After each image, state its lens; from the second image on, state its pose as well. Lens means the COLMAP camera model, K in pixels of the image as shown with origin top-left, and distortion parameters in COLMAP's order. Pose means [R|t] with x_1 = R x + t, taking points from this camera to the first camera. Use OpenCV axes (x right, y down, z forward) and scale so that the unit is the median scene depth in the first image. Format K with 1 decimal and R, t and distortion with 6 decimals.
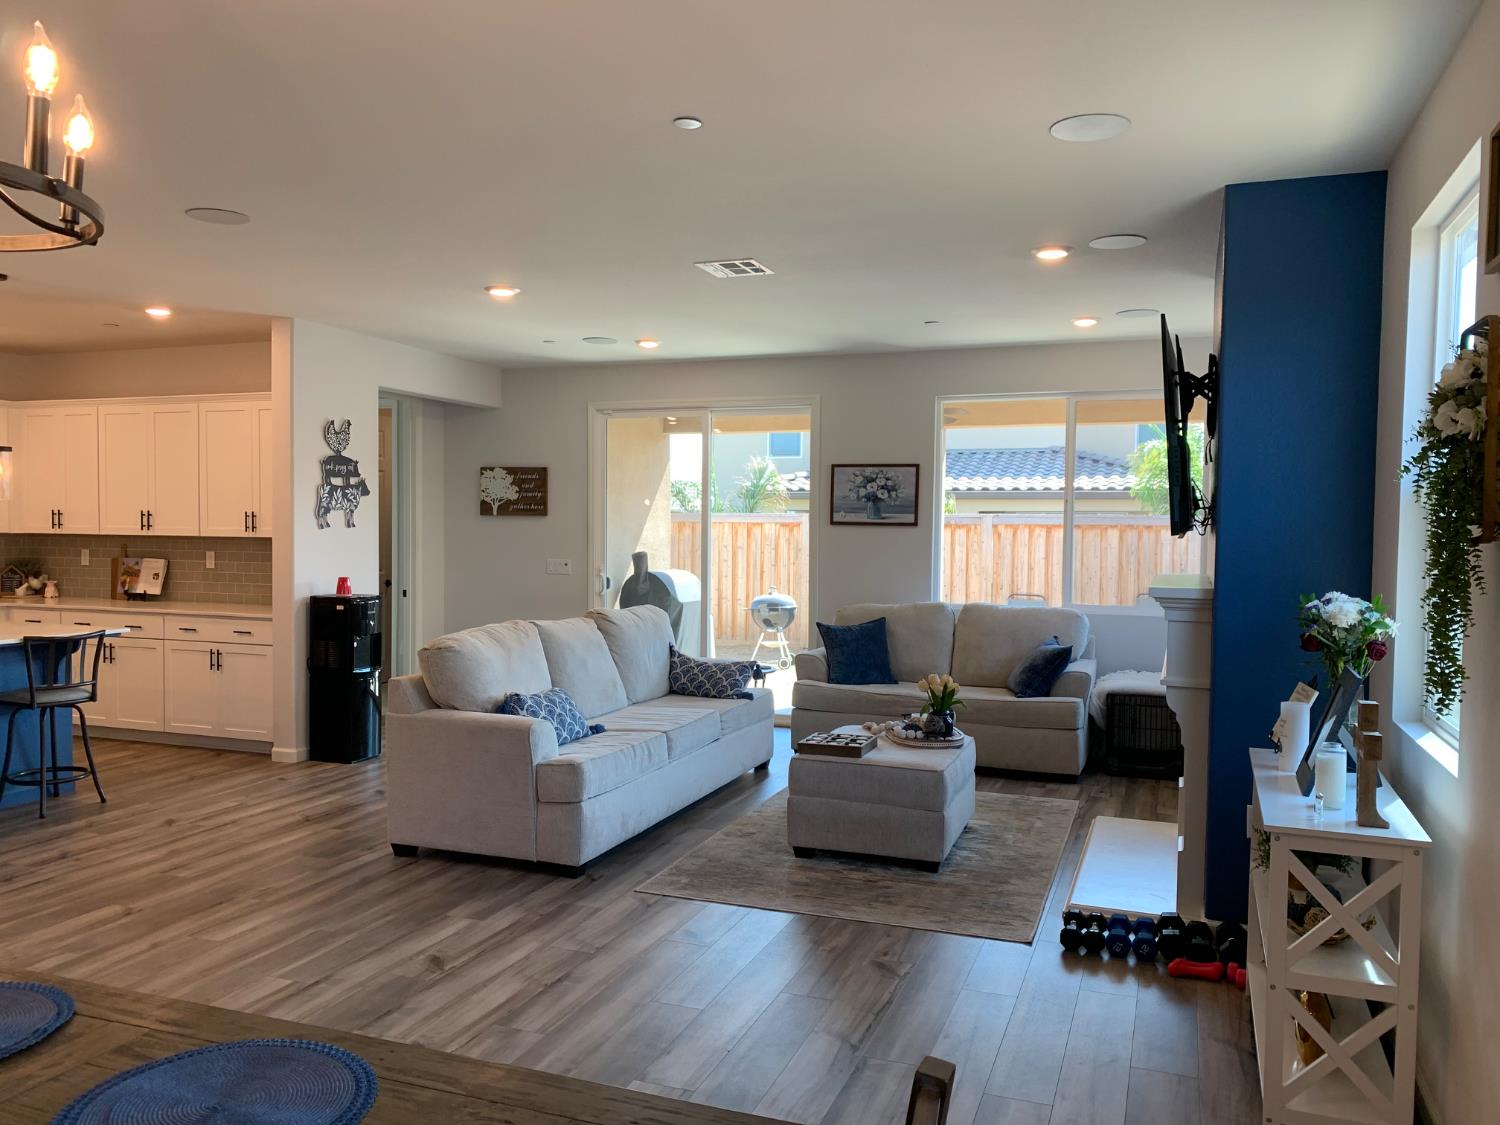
lens RADIAL K [[1147.9, 0, 760.5], [0, 1147.9, 556.1], [0, 0, 1]] dist [0.045368, -0.061611]
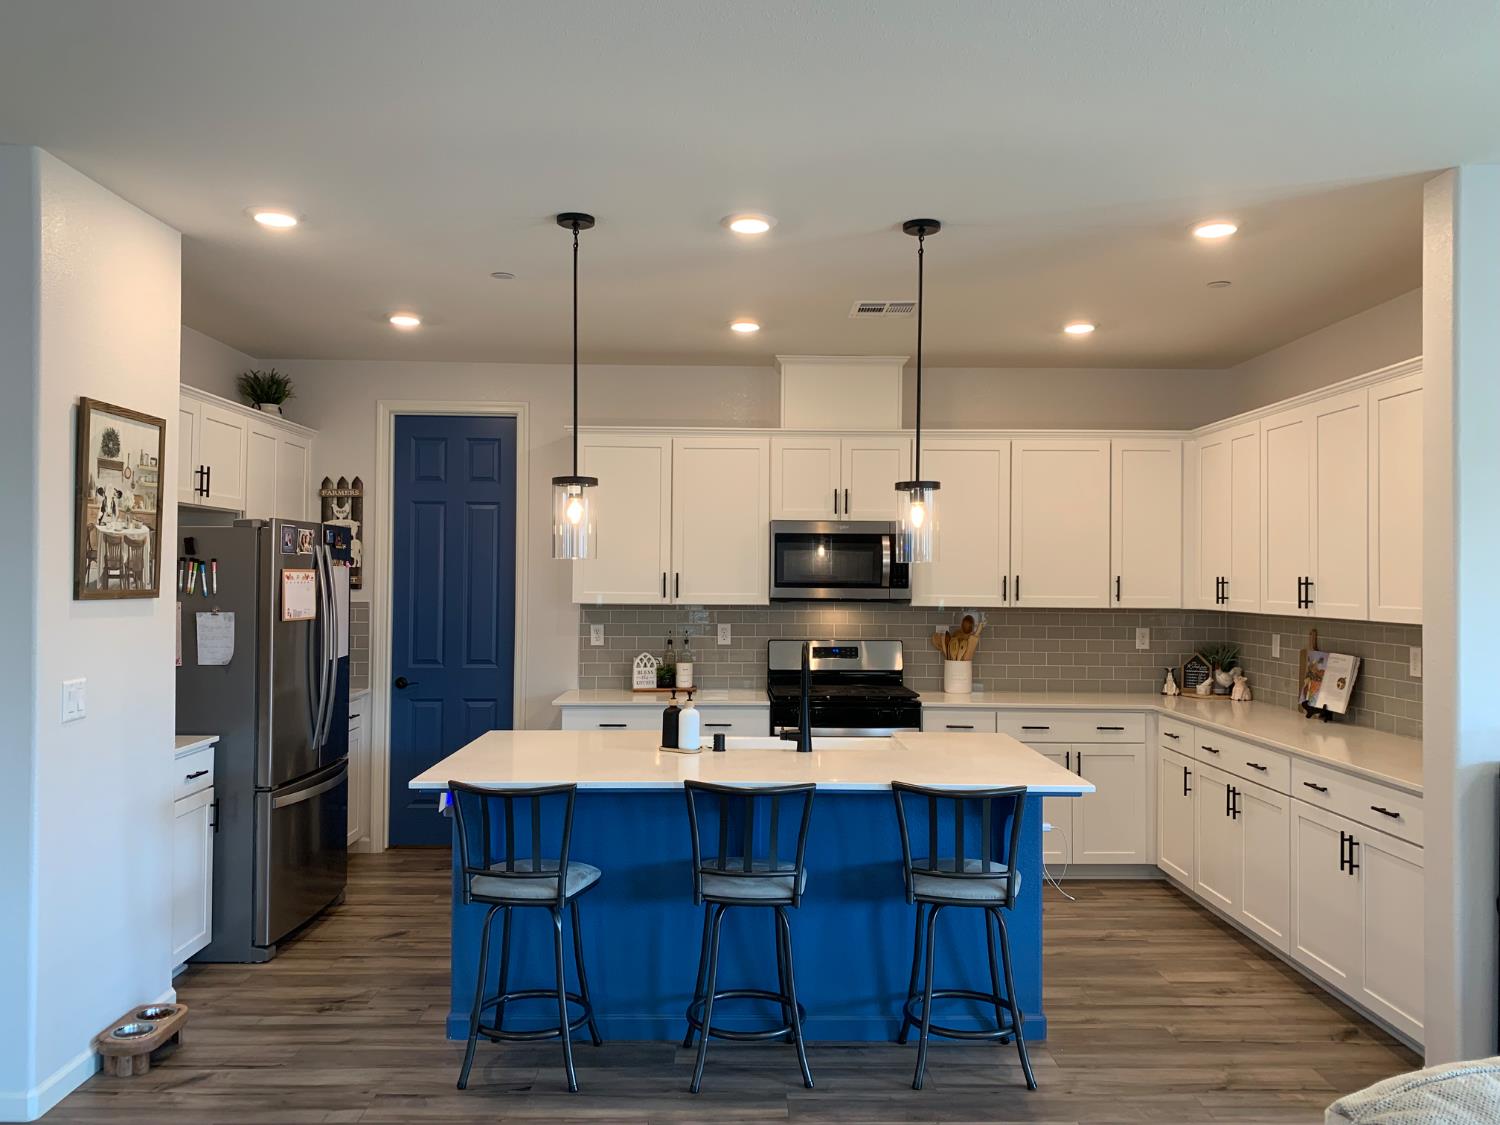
lens RADIAL K [[1147.9, 0, 752.7], [0, 1147.9, 562.7], [0, 0, 1]] dist [0.045368, -0.061611]
pose [[0.355743, -0.020813, -0.934352, -0.069035], [-0.027350, 0.999092, -0.032668, -0.021328], [0.934184, 0.037176, 0.354850, 0.581956]]
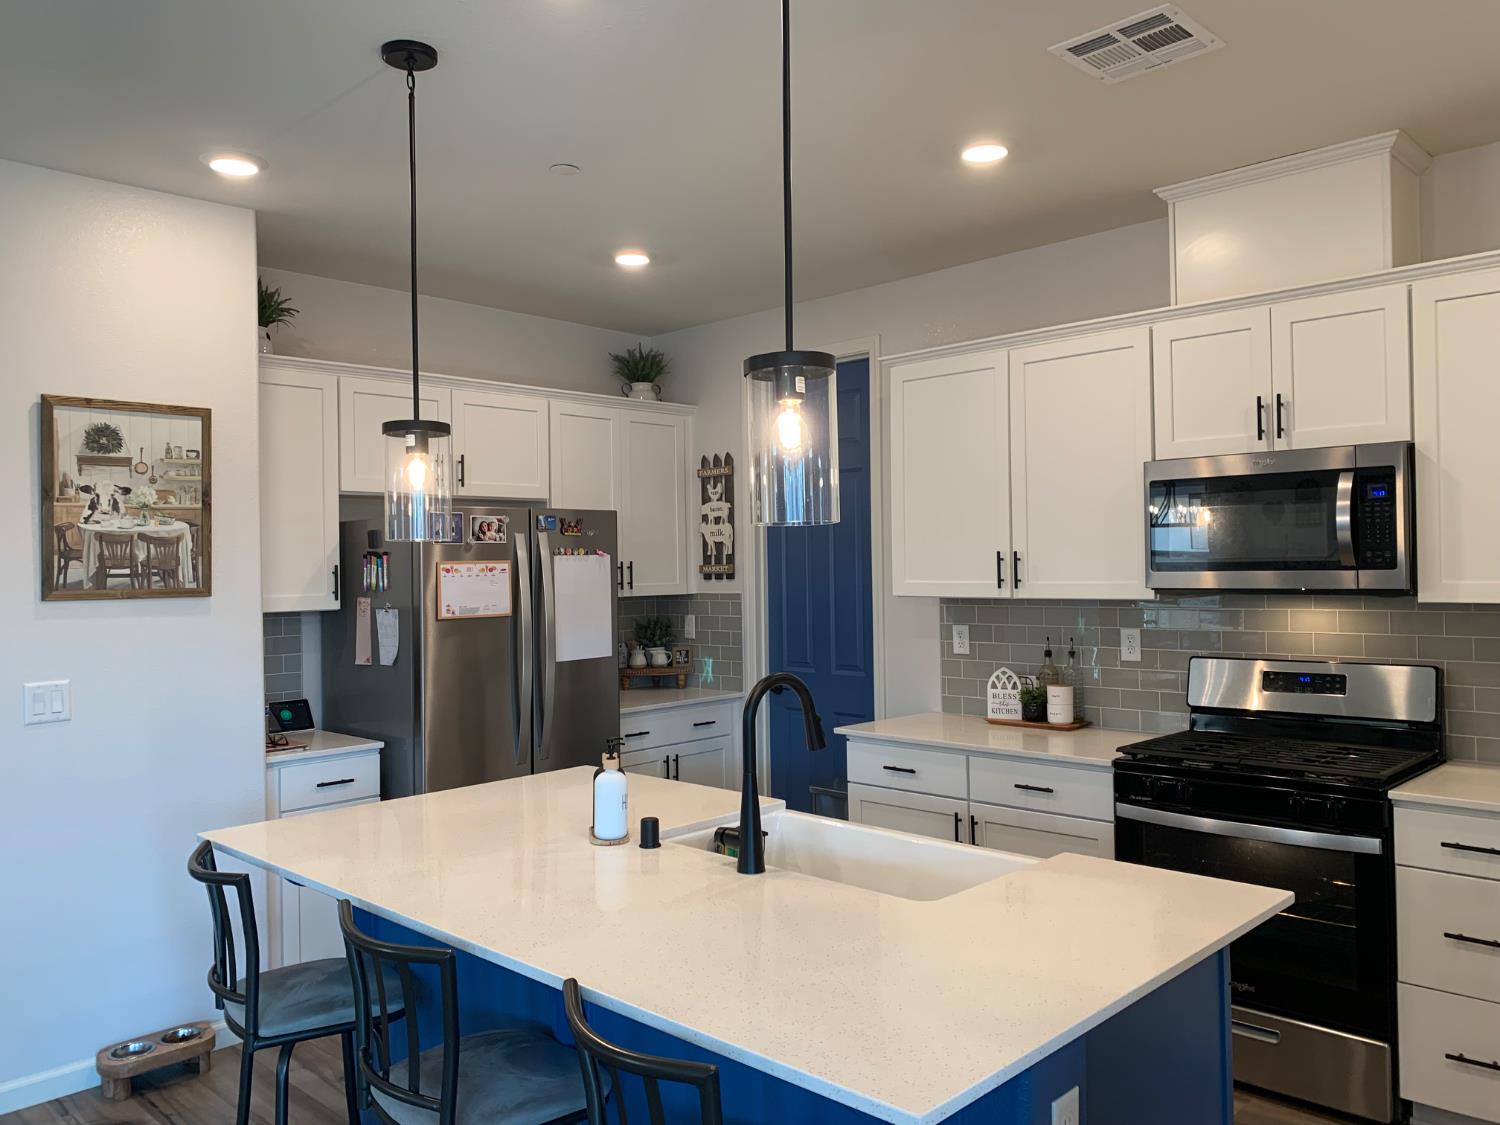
lens RADIAL K [[1147.9, 0, 722.3], [0, 1147.9, 551.2], [0, 0, 1]] dist [0.045368, -0.061611]
pose [[-0.422769, -0.015784, -0.906100, -0.312575], [-0.011548, 0.999861, -0.012029, -0.031993], [0.906164, 0.005378, -0.422892, 0.955168]]
